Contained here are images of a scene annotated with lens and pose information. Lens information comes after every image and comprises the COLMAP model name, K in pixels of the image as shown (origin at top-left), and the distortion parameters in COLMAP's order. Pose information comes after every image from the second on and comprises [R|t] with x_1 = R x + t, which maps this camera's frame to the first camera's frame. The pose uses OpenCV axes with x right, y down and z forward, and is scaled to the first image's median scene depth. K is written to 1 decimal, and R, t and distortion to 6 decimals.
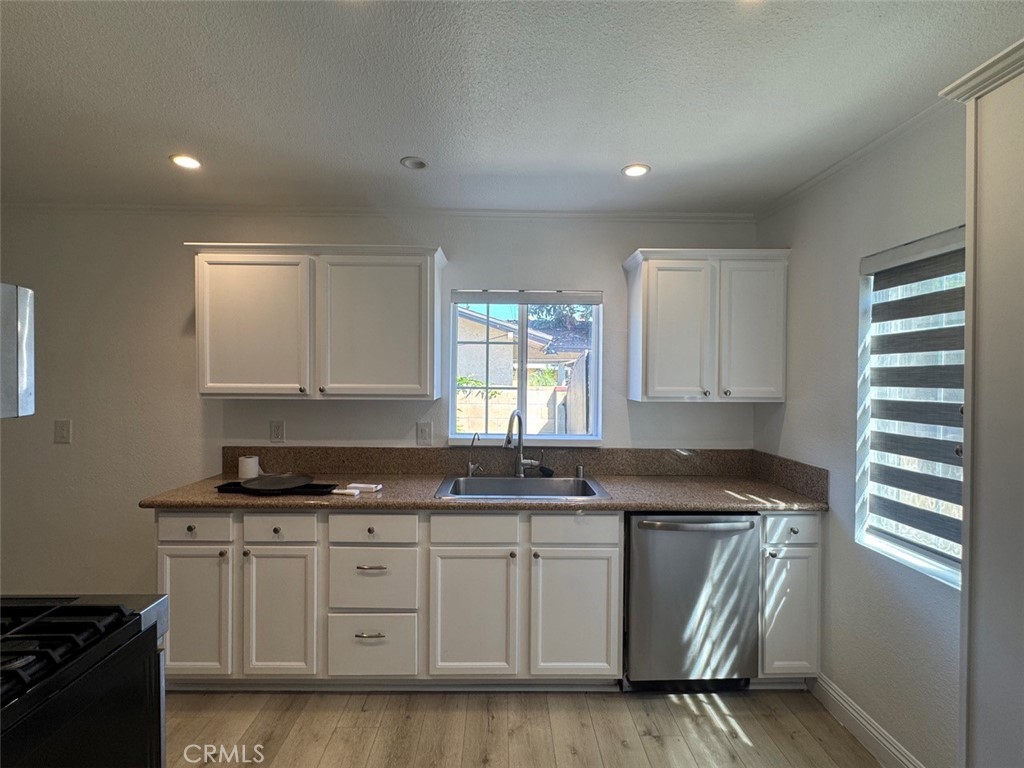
lens RADIAL K [[485.1, 0, 510.4], [0, 485.1, 381.8], [0, 0, 1]] dist [0.001764, 0.000066]
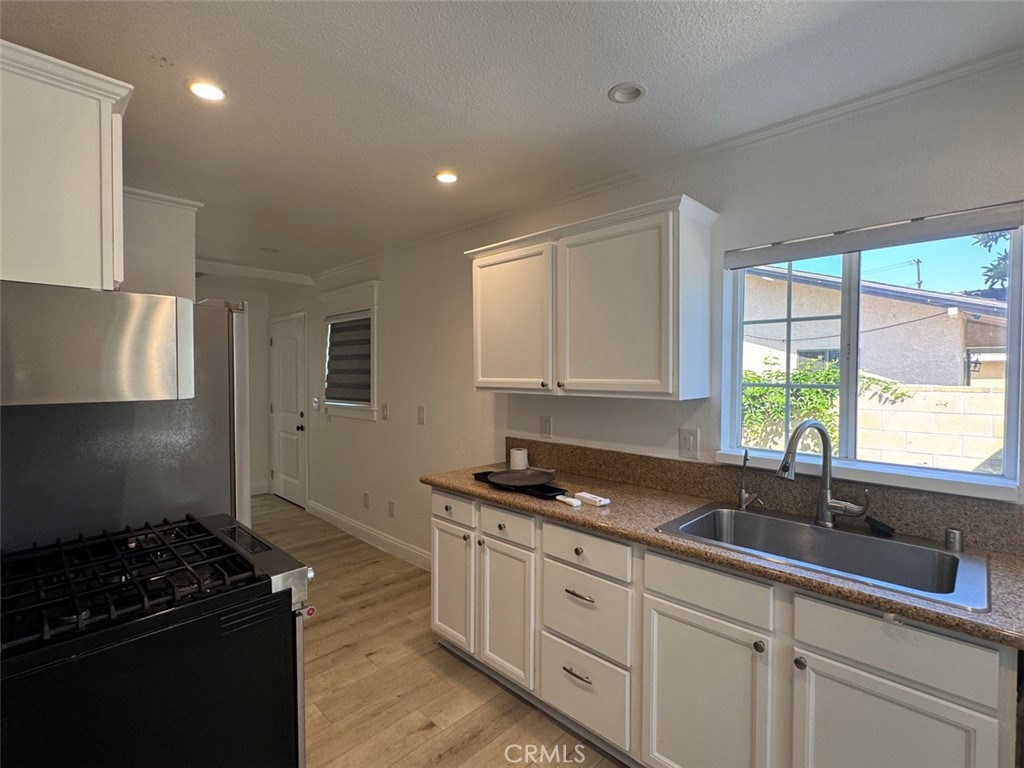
lens RADIAL K [[485.1, 0, 512.1], [0, 485.1, 384.0], [0, 0, 1]] dist [0.001764, 0.000066]
pose [[0.699917, 0.008793, -0.714170, 0.207226], [-0.003872, 0.999956, 0.008517, 0.007476], [0.714213, -0.003196, 0.699921, 0.293057]]
